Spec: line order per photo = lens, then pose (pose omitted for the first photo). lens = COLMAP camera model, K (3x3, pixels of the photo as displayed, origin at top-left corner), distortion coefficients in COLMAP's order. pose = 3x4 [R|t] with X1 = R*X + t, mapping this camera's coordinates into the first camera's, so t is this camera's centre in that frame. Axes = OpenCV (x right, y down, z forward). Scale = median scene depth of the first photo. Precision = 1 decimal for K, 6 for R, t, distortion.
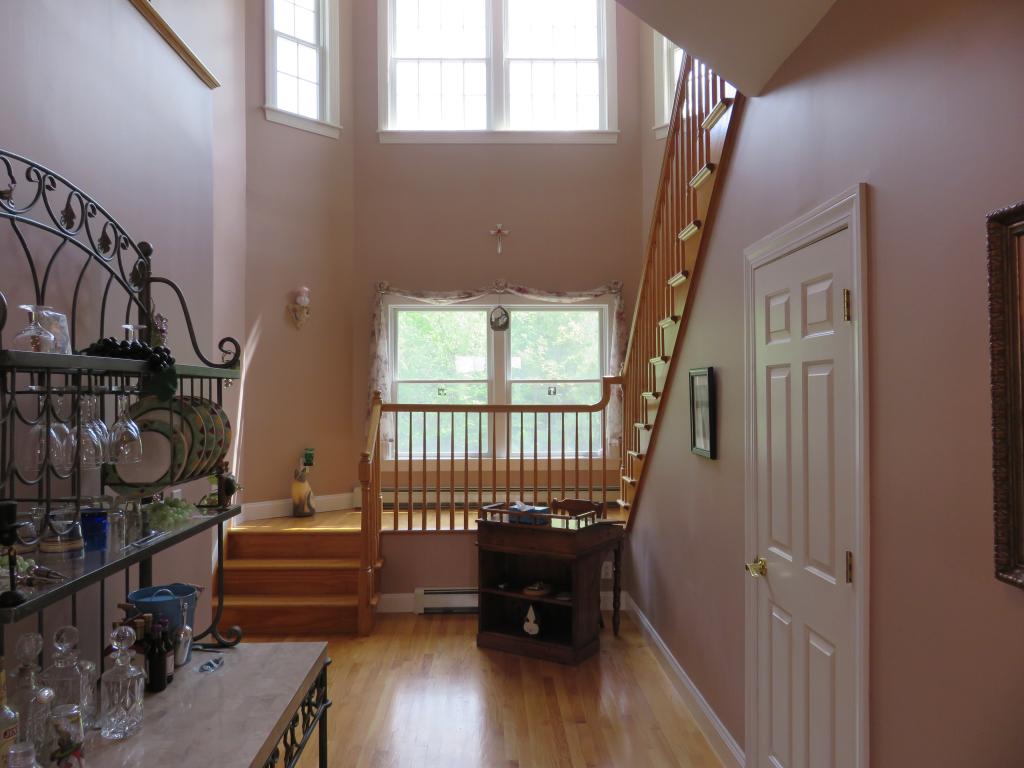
lens RADIAL K [[773.4, 0, 496.3], [0, 773.4, 385.7], [0, 0, 1]] dist [-0.003250, 0.005741]
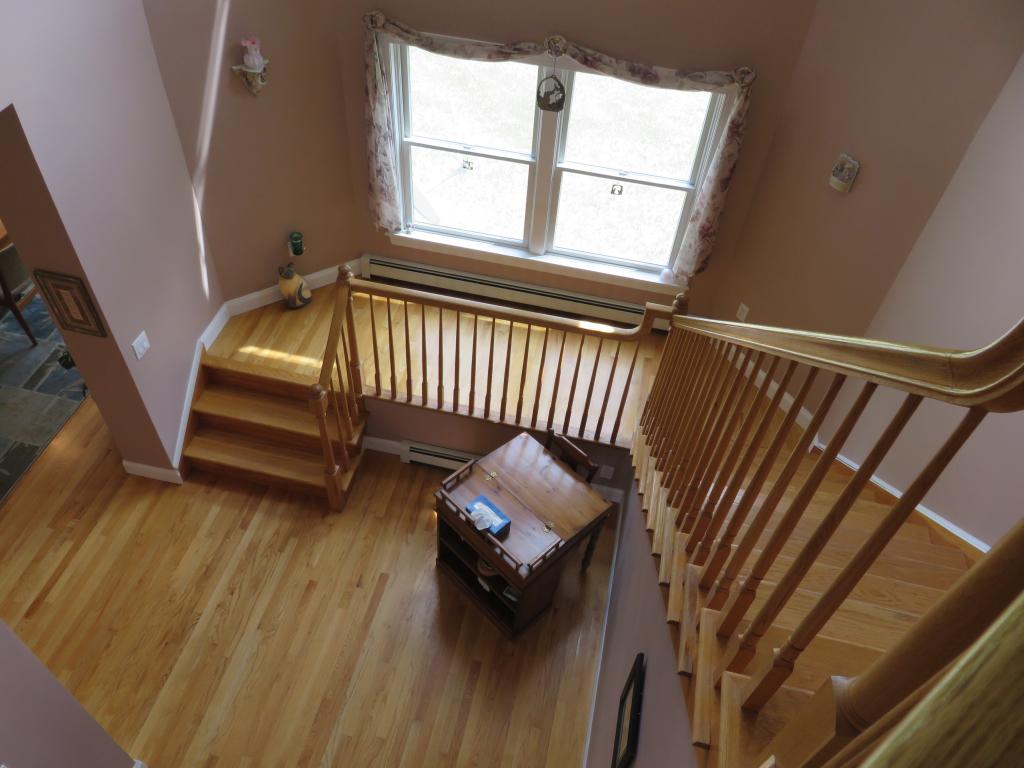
lens RADIAL K [[773.4, 0, 496.3], [0, 773.4, 385.7], [0, 0, 1]] dist [-0.003250, 0.005741]
pose [[0.970833, 0.207549, -0.120027, 0.089815], [-0.047611, 0.657541, 0.751913, -0.418225], [0.234982, -0.724267, 0.648244, 0.390402]]
